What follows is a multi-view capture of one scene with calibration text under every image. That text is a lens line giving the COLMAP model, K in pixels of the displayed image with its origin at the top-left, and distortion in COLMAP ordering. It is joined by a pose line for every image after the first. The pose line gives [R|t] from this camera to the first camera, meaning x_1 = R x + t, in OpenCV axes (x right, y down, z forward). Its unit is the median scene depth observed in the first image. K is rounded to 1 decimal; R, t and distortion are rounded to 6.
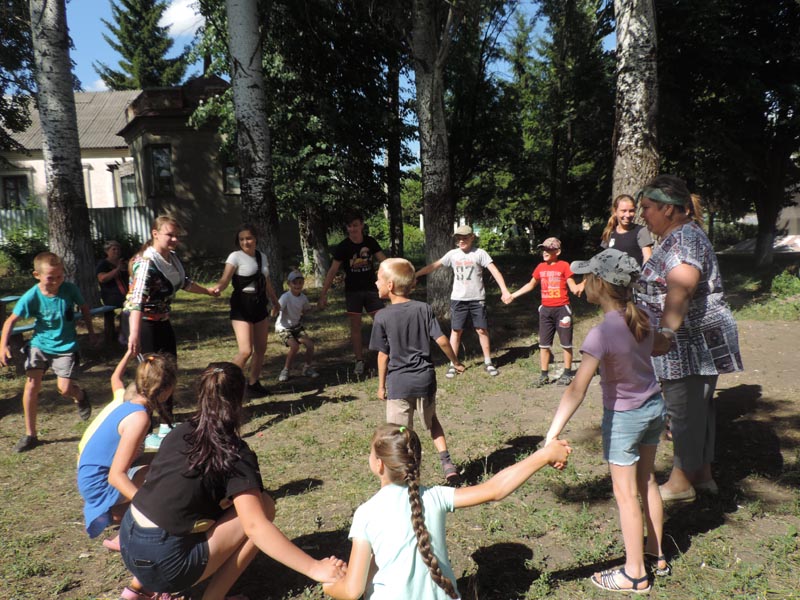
lens RADIAL K [[664.6, 0, 400.0], [0, 664.6, 300.0], [0, 0, 1]] dist [0.007843, 0.002458]
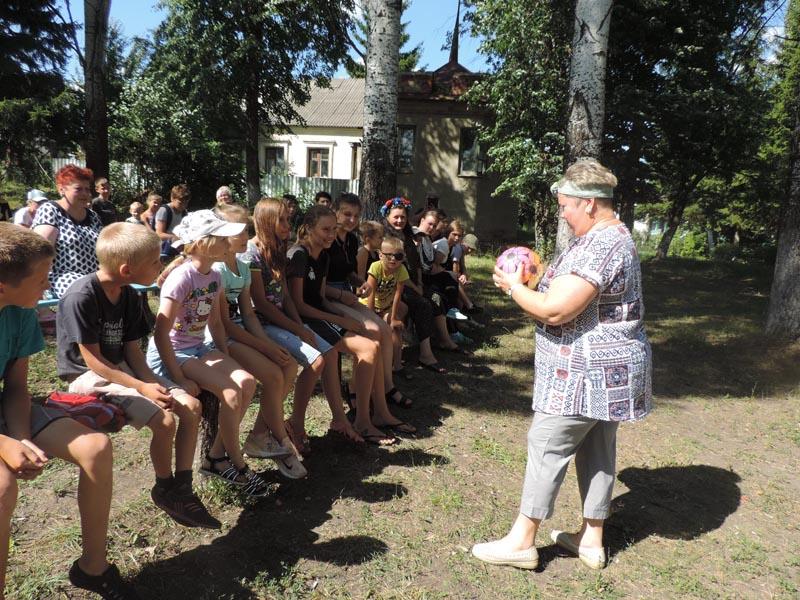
lens RADIAL K [[582.3, 0, 400.0], [0, 582.3, 300.0], [0, 0, 1]] dist [-0.011022, 0.008389]
pose [[0.959393, 0.131575, -0.249504, -0.122306], [-0.121430, 0.991036, 0.055700, -0.002965], [0.254596, -0.023141, 0.966771, 0.090018]]
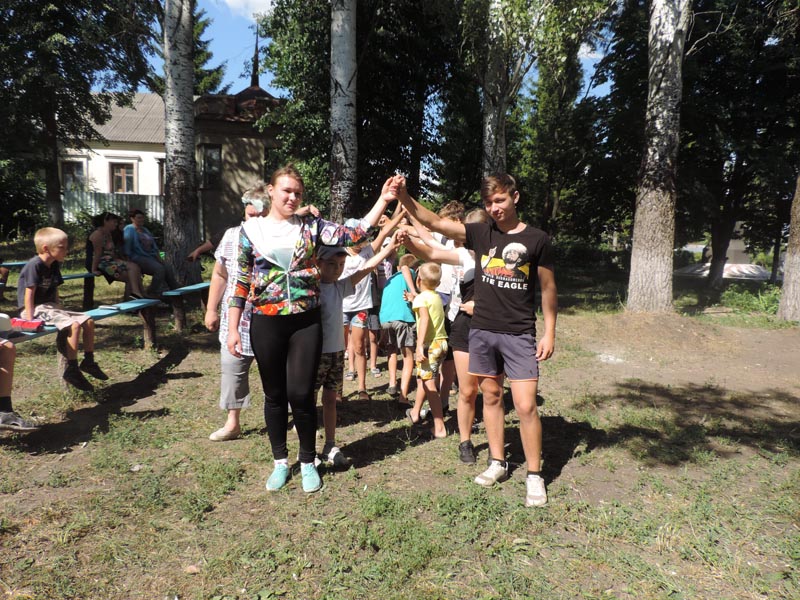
lens RADIAL K [[582.3, 0, 400.0], [0, 582.3, 300.0], [0, 0, 1]] dist [-0.011022, 0.008389]
pose [[0.996625, 0.070422, 0.042188, -0.076141], [-0.070693, 0.997486, 0.004974, 0.009221], [-0.041731, -0.007940, 0.999097, -0.027219]]
